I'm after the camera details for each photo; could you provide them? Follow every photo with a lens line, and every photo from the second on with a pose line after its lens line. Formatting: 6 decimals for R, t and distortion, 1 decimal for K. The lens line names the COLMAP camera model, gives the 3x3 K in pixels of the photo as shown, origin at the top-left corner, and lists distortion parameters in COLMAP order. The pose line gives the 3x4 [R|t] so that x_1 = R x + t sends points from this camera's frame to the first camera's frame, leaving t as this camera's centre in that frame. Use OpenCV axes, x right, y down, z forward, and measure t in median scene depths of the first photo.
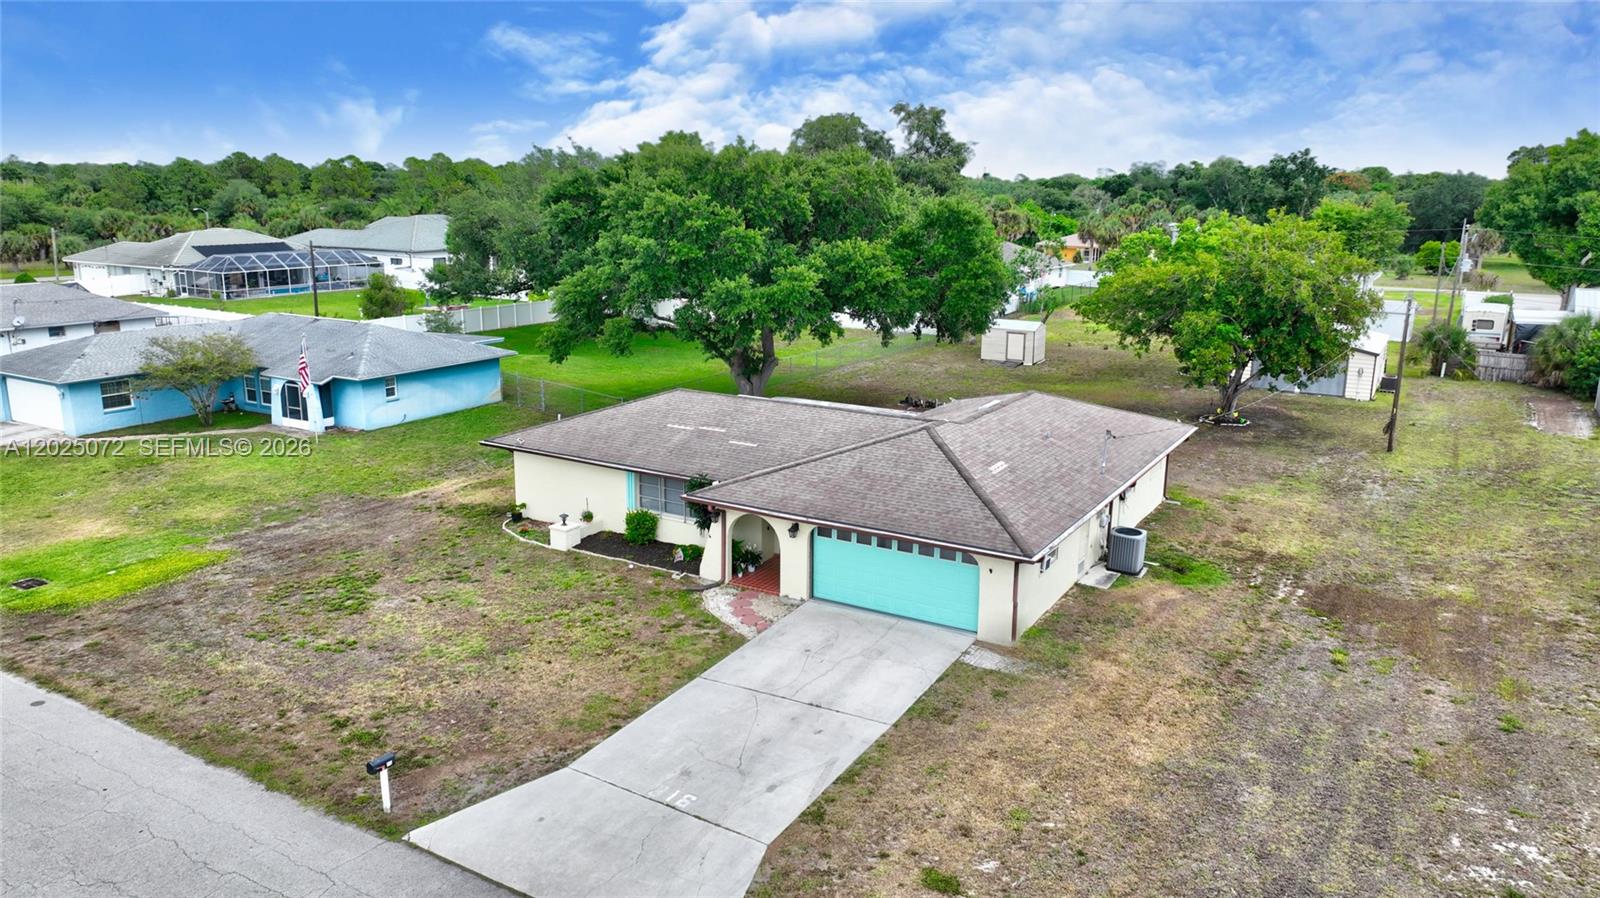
lens RADIAL K [[1126.2, 0, 800.9], [0, 1126.2, 443.8], [0, 0, 1]] dist [0.002758, 0.011121]
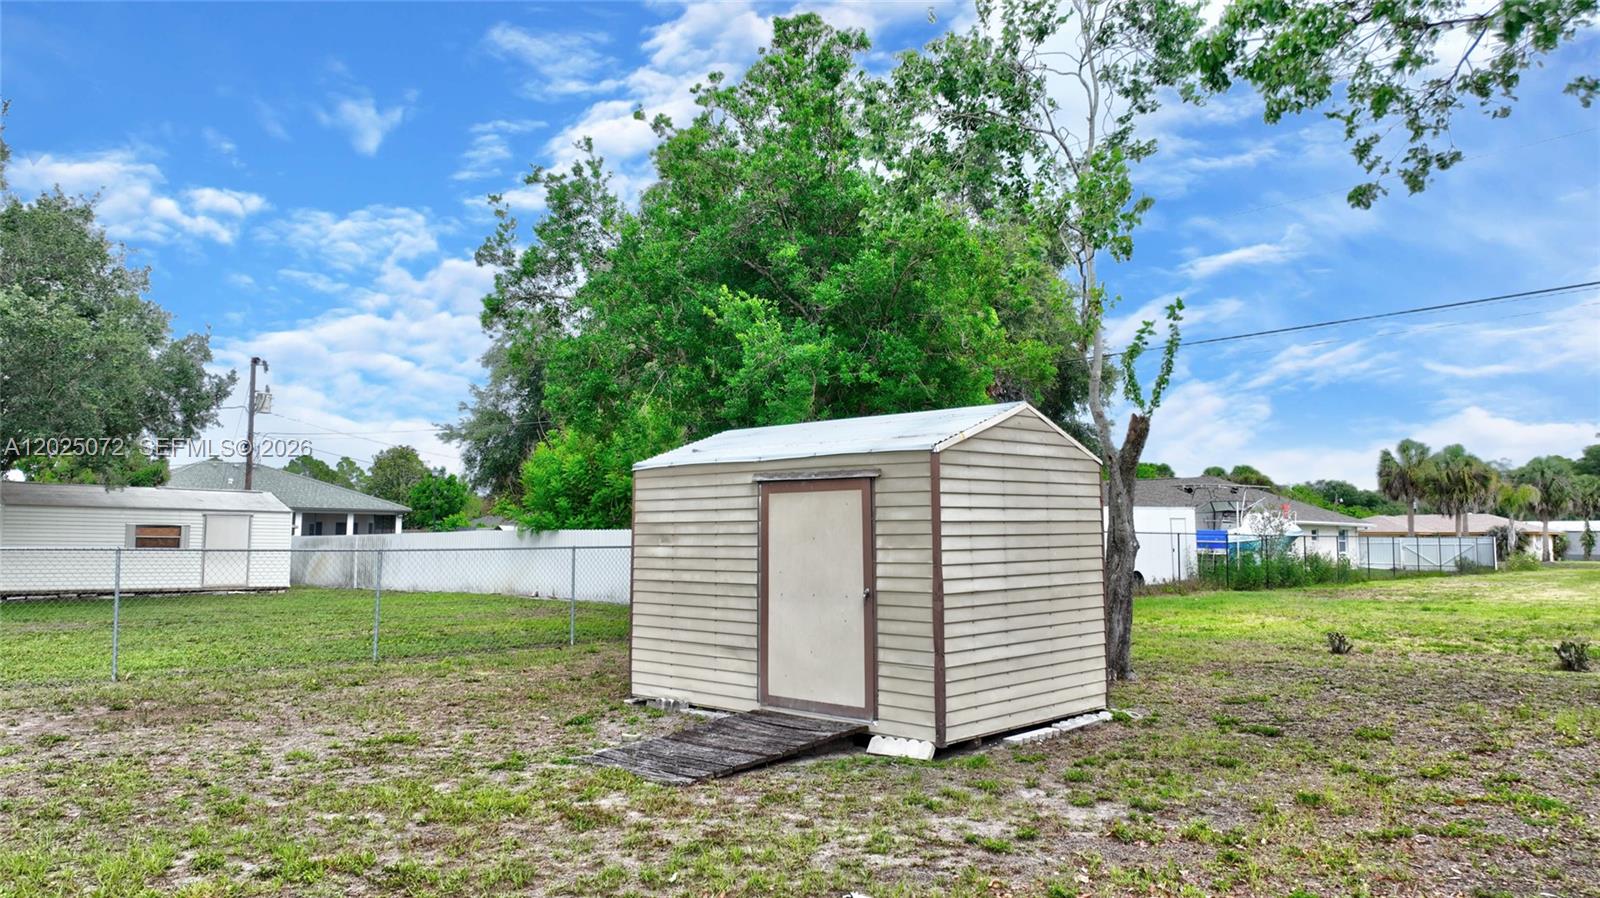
lens RADIAL K [[1126.2, 0, 803.3], [0, 1126.2, 448.9], [0, 0, 1]] dist [0.002758, 0.011121]
pose [[0.970948, -0.028794, -0.237550, 0.517686], [-0.045752, 0.952081, -0.302406, -0.153044], [0.234874, 0.304489, 0.923104, 2.086294]]
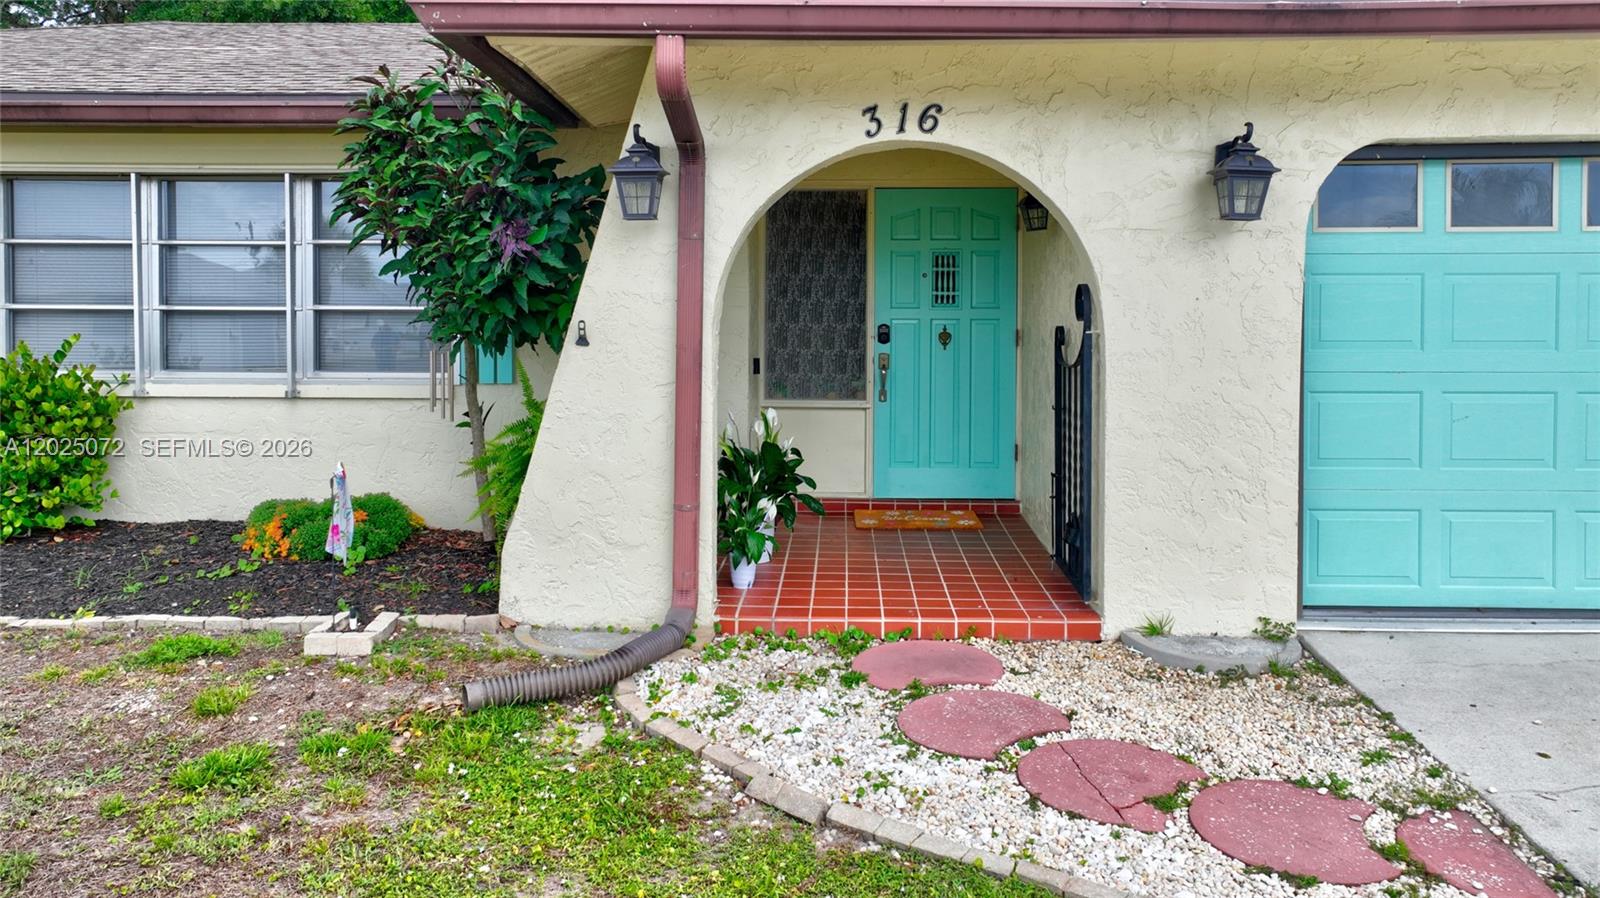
lens RADIAL K [[1126.2, 0, 807.8], [0, 1126.2, 434.7], [0, 0, 1]] dist [0.002758, 0.011121]
pose [[0.876763, -0.054879, 0.477781, -0.127369], [0.112807, 0.989219, -0.093385, 0.113105], [-0.467505, 0.135773, 0.873502, 0.848514]]
